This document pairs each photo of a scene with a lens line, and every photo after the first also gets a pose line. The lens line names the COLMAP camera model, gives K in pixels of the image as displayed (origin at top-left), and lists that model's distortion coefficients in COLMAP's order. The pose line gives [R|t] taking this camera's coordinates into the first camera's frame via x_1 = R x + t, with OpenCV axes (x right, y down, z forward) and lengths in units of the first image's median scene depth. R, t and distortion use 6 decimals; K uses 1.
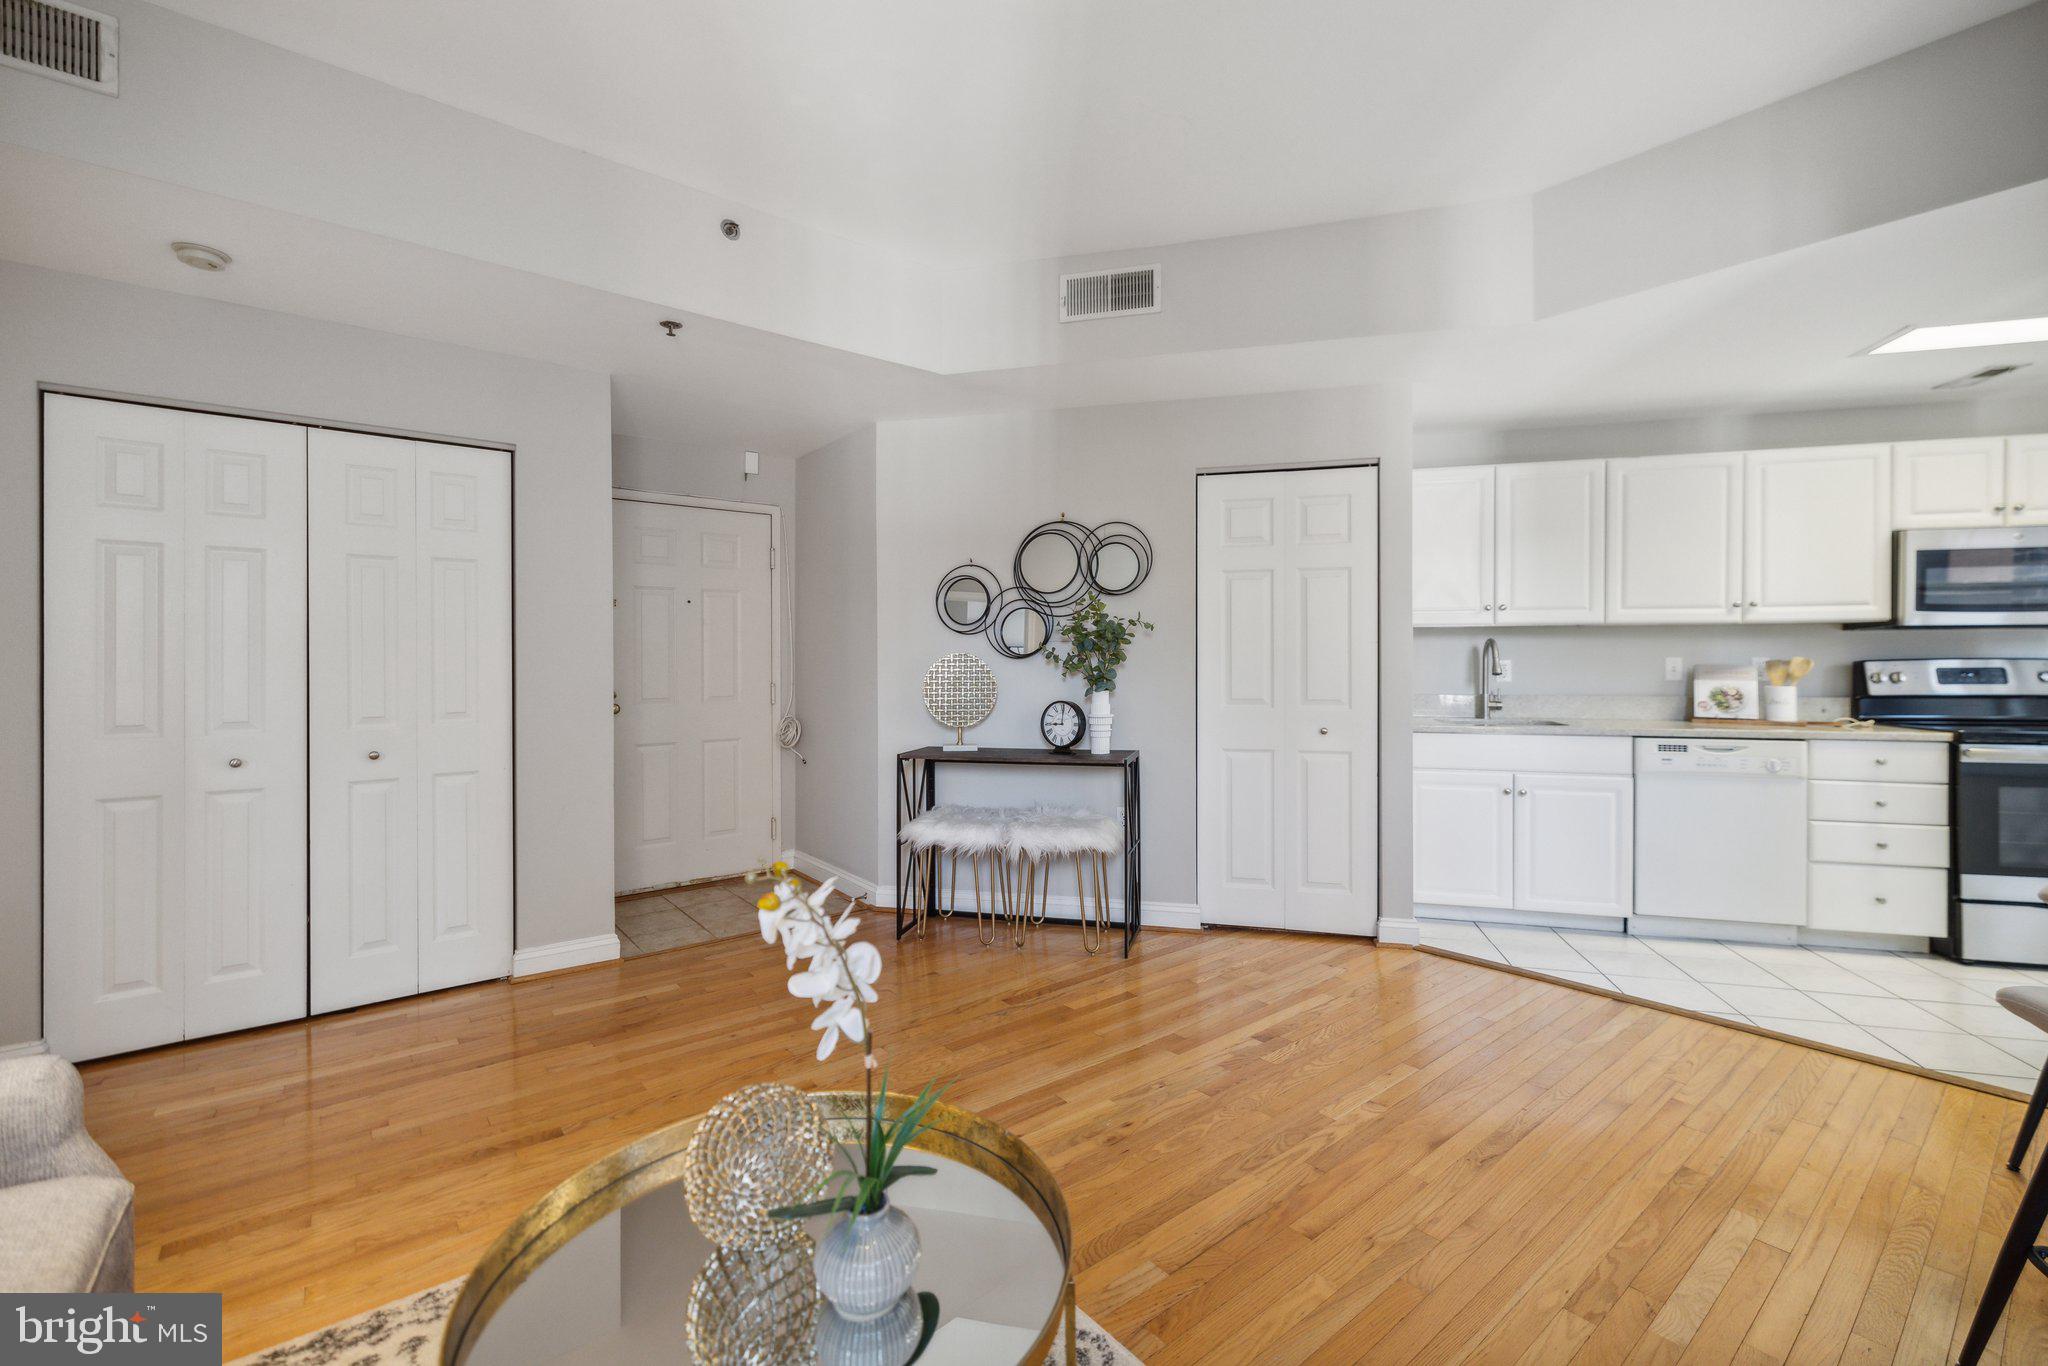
lens RADIAL K [[878.5, 0, 1019.9], [0, 878.5, 661.4], [0, 0, 1]] dist [-0.002614, -0.000285]
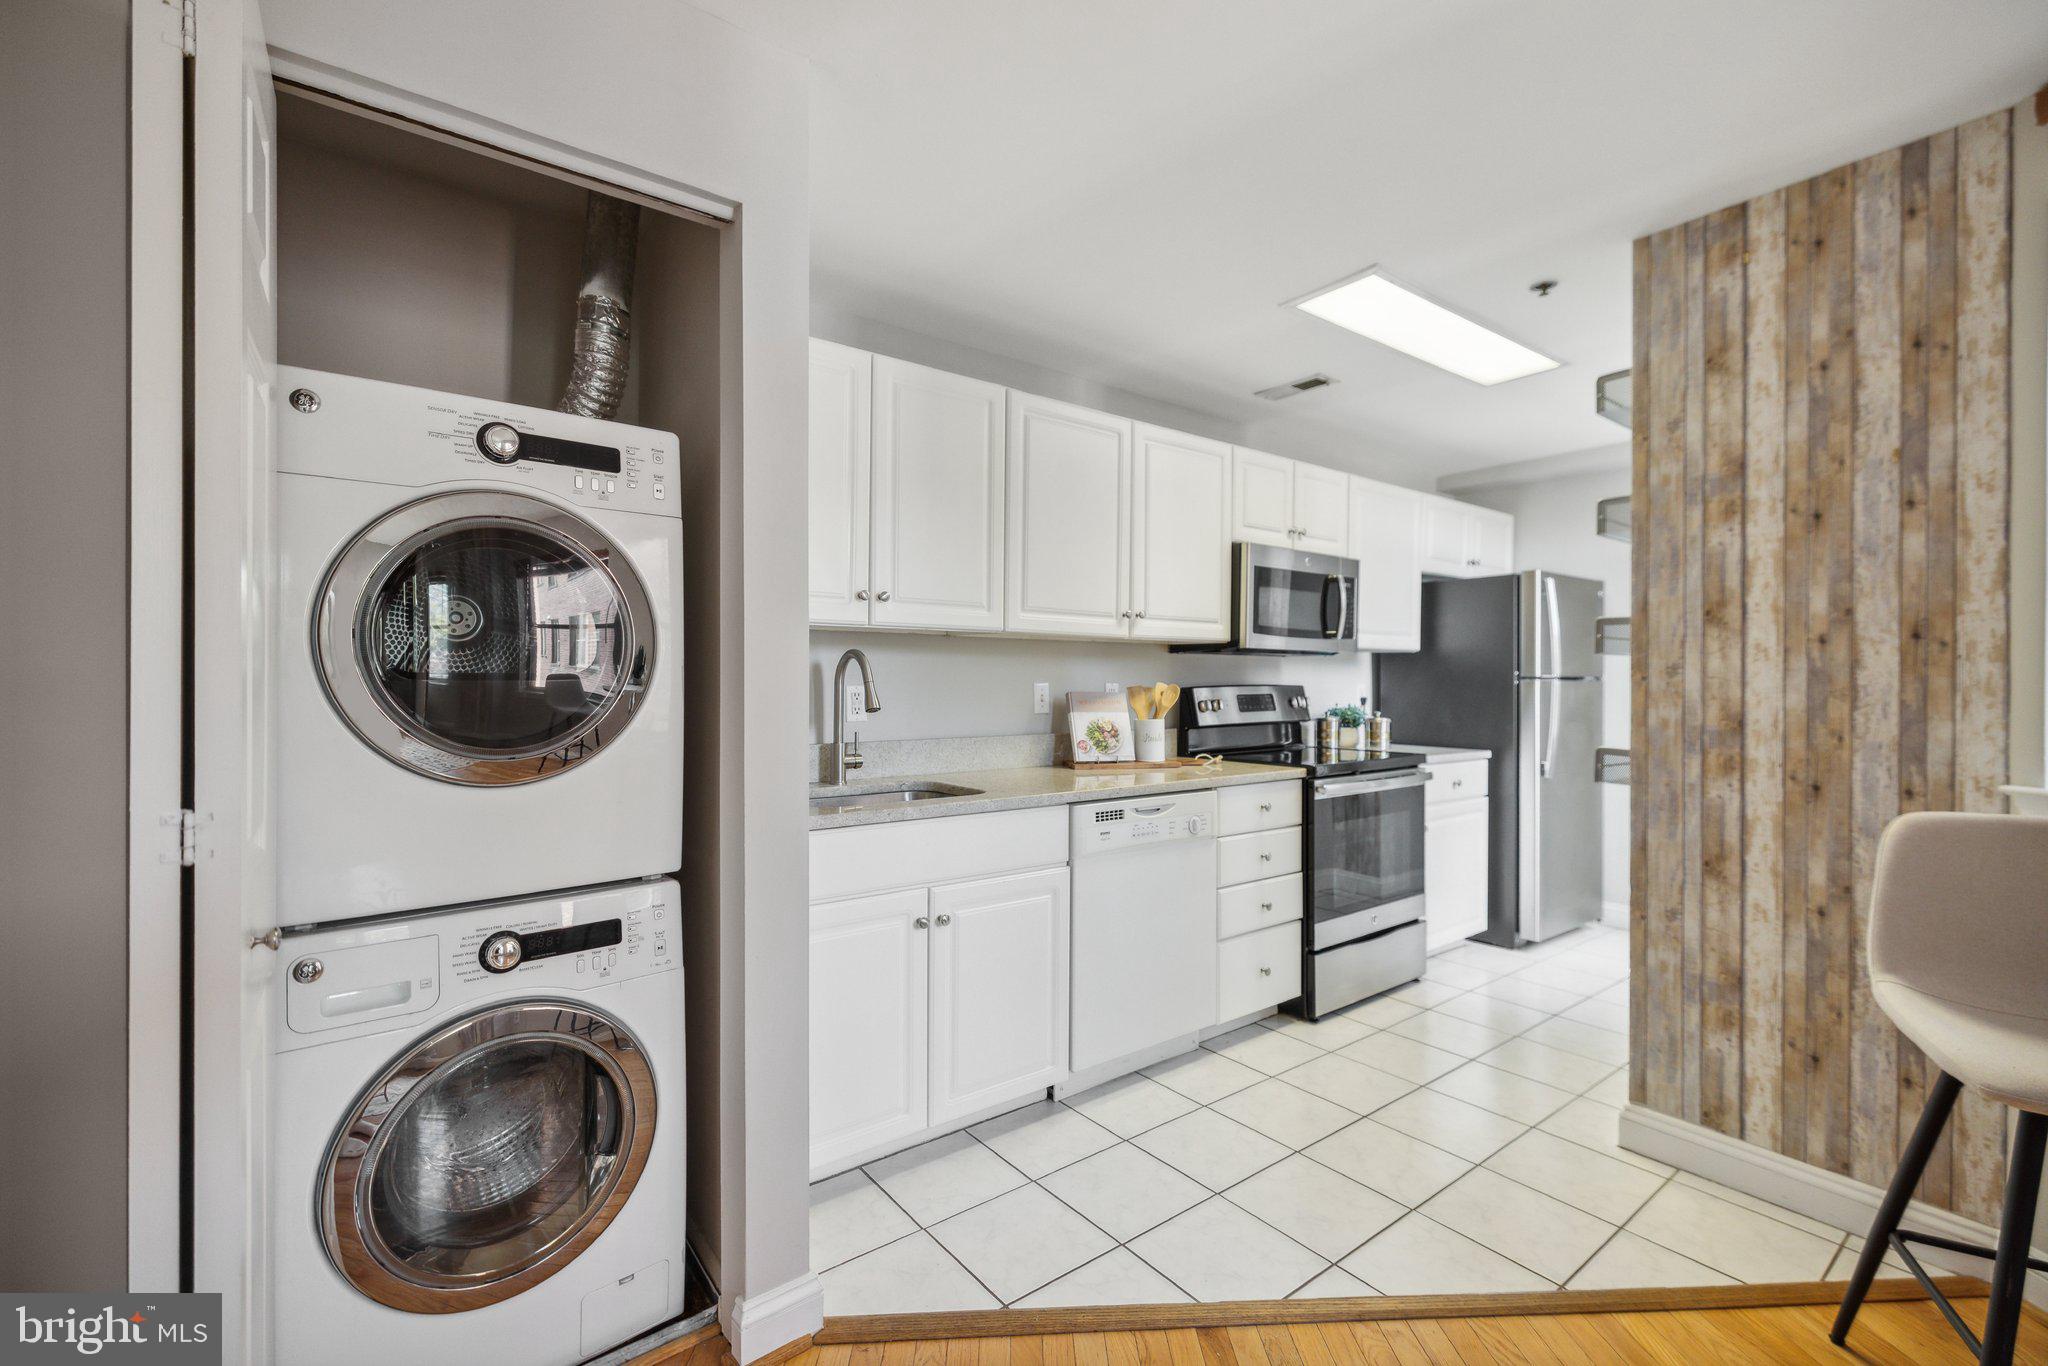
lens RADIAL K [[878.5, 0, 1017.7], [0, 878.5, 692.4], [0, 0, 1]] dist [-0.002614, -0.000285]
pose [[0.623764, -0.004405, 0.781600, 0.154127], [-0.003106, 0.999962, 0.008114, -0.002281], [-0.781607, -0.007489, 0.623727, 0.591305]]
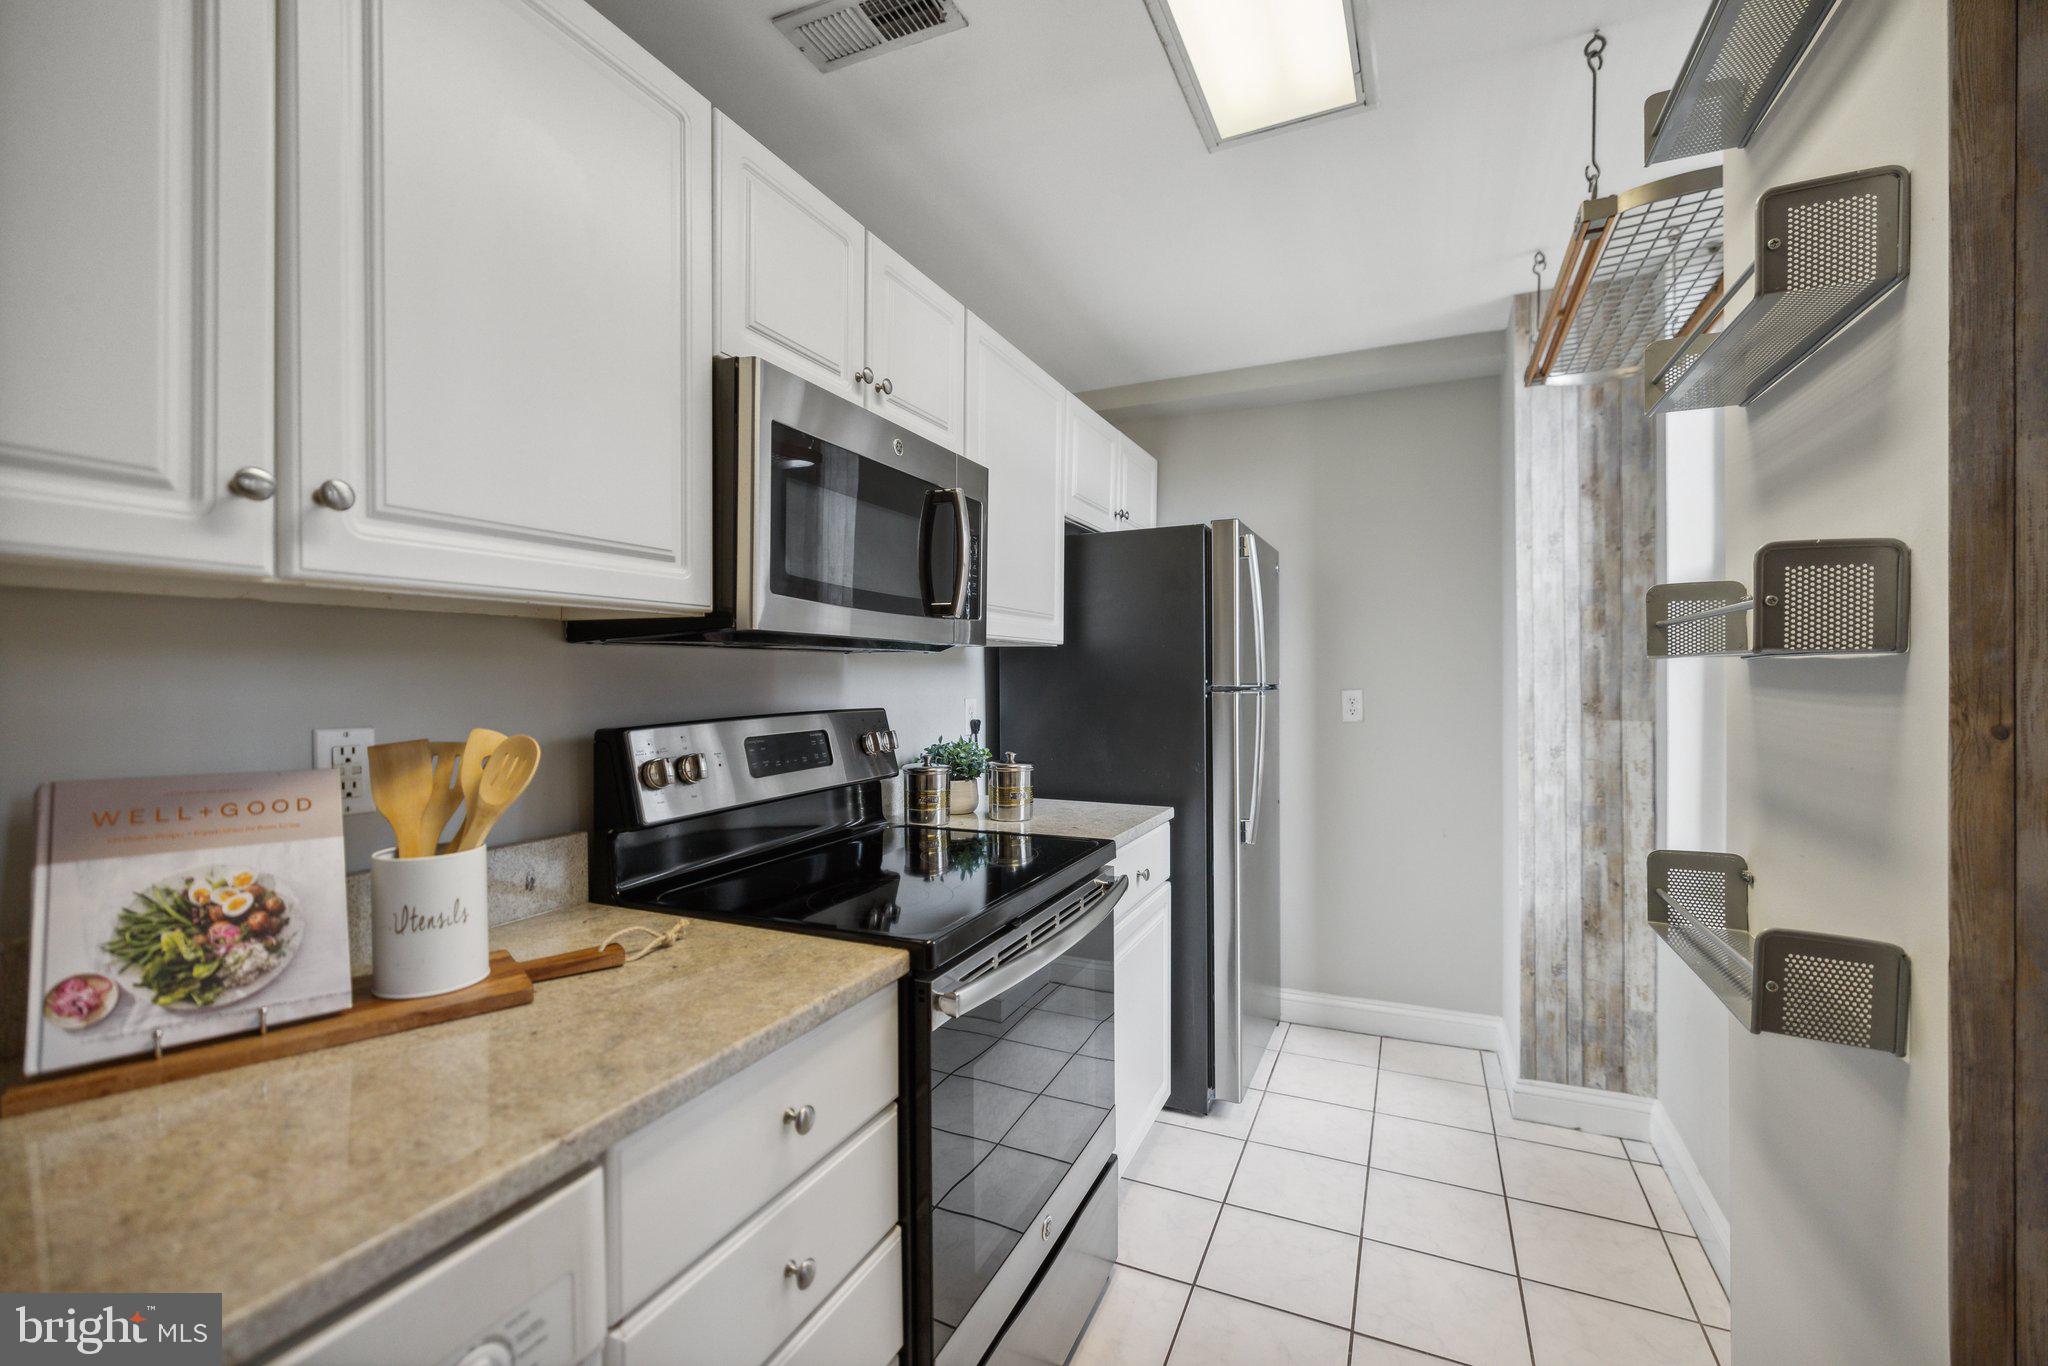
lens RADIAL K [[878.5, 0, 1019.5], [0, 878.5, 684.0], [0, 0, 1]] dist [-0.002614, -0.000285]
pose [[0.185240, -0.004364, 0.982684, 0.653867], [0.004100, 0.999985, 0.003668, -0.019740], [-0.982685, 0.003349, 0.185255, 0.790689]]
